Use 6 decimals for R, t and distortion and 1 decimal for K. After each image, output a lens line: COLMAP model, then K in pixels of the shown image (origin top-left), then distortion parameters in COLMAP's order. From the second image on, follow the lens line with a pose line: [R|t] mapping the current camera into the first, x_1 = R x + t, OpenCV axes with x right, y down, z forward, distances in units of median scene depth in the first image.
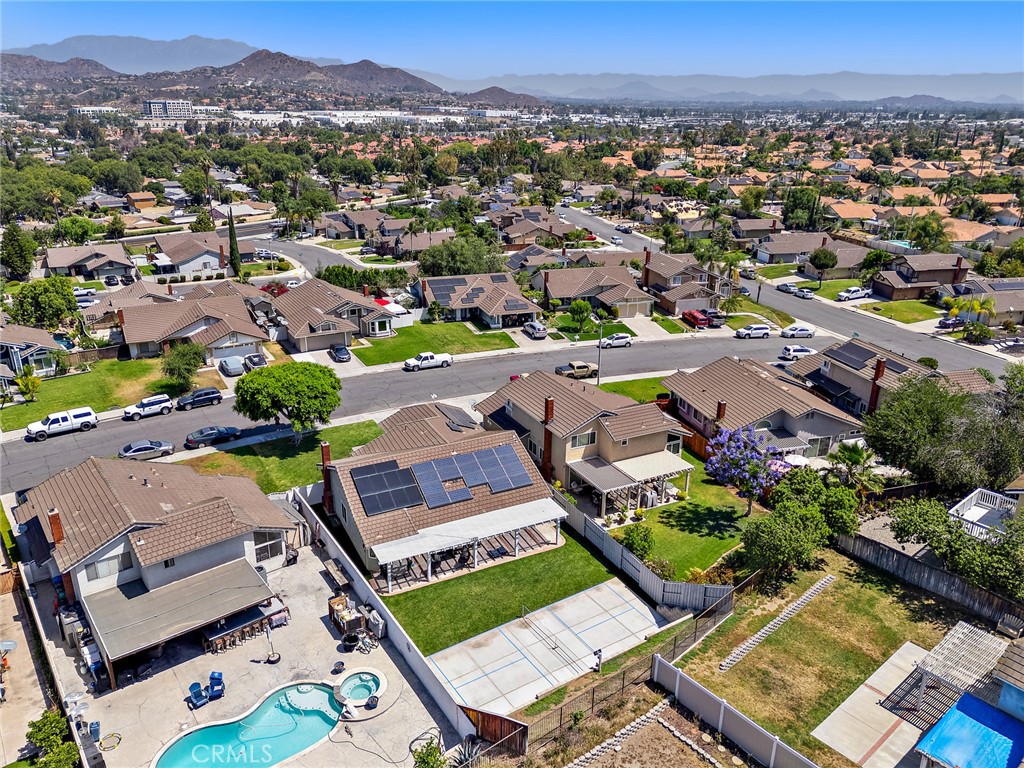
lens RADIAL K [[750.2, 0, 514.0], [0, 750.2, 383.8], [0, 0, 1]] dist [0.072469, -0.072141]
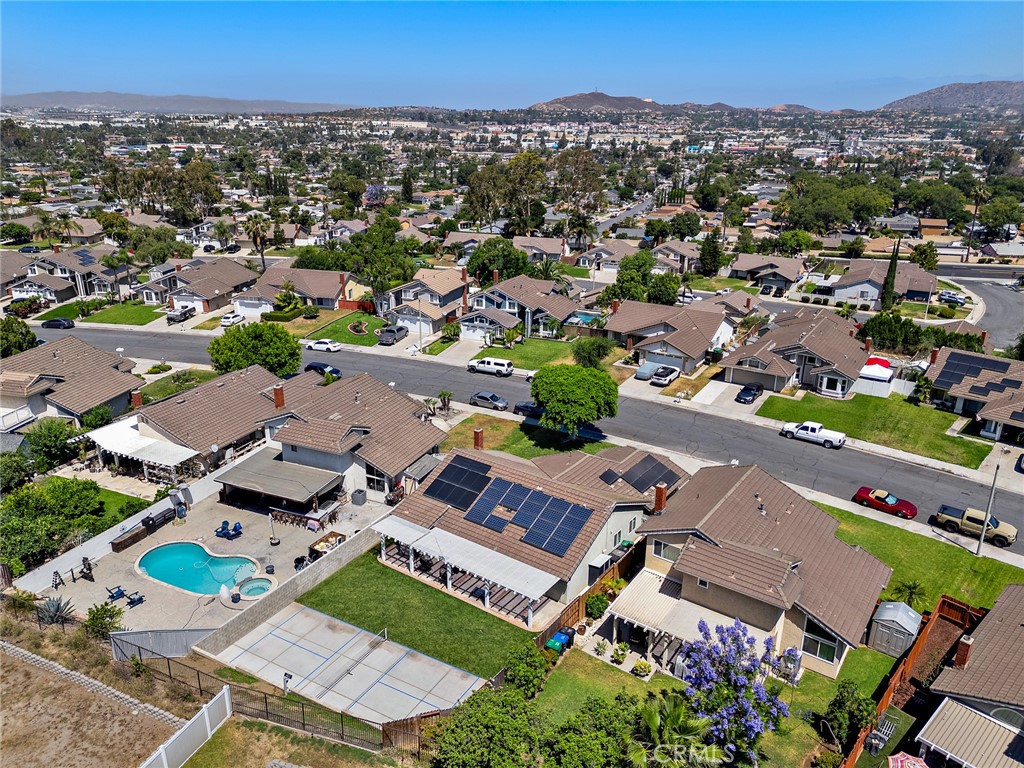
lens RADIAL K [[750.2, 0, 512.3], [0, 750.2, 384.8], [0, 0, 1]] dist [0.072469, -0.072141]
pose [[0.459943, 0.294834, -0.837571, 0.424223], [-0.318836, 0.935197, 0.154114, -0.105924], [0.828732, 0.196164, 0.524140, 0.292920]]
